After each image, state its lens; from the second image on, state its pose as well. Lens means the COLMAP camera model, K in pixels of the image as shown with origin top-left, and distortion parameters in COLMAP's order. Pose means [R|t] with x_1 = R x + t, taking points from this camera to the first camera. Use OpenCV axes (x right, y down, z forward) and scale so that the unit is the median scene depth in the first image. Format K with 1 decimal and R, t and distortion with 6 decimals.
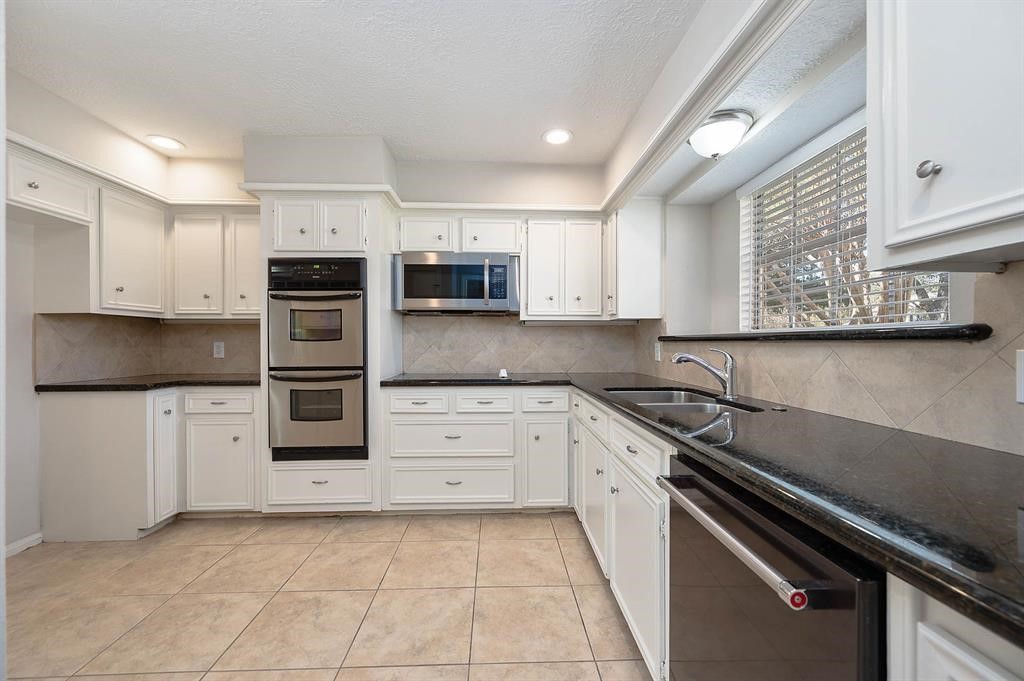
lens RADIAL K [[410.0, 0, 510.5], [0, 410.0, 340.9], [0, 0, 1]] dist [0.000375, -0.000269]
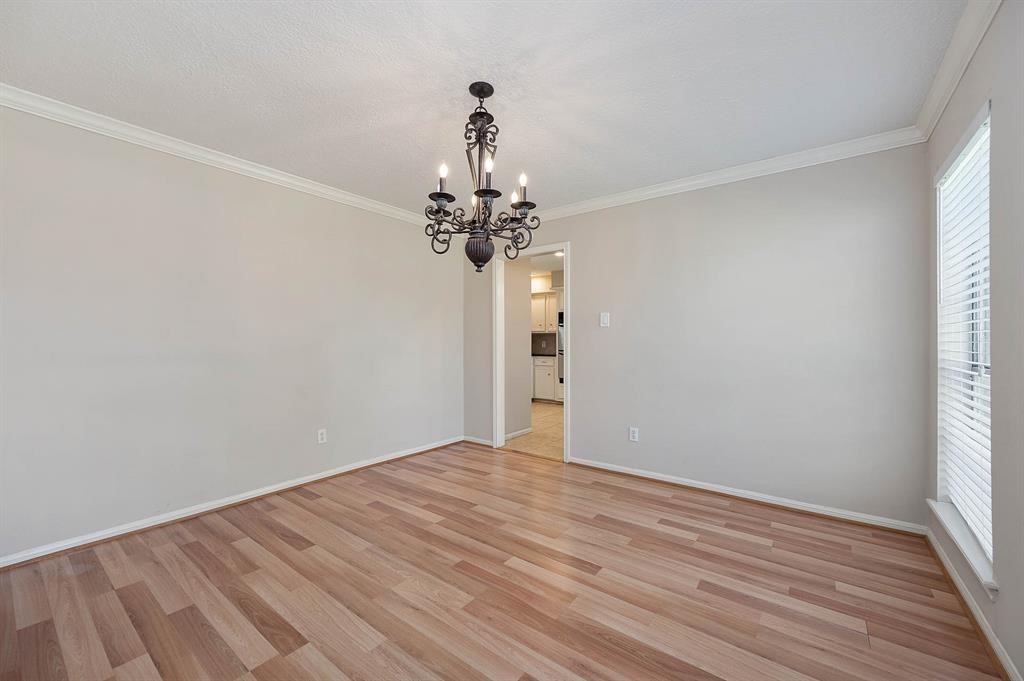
lens RADIAL K [[410.0, 0, 508.3], [0, 410.0, 340.3], [0, 0, 1]] dist [0.000375, -0.000269]
pose [[0.774175, 0.001176, -0.632970, 0.885607], [-0.003686, 0.999990, -0.002650, 0.004508], [0.632960, 0.004384, 0.774172, -1.342775]]
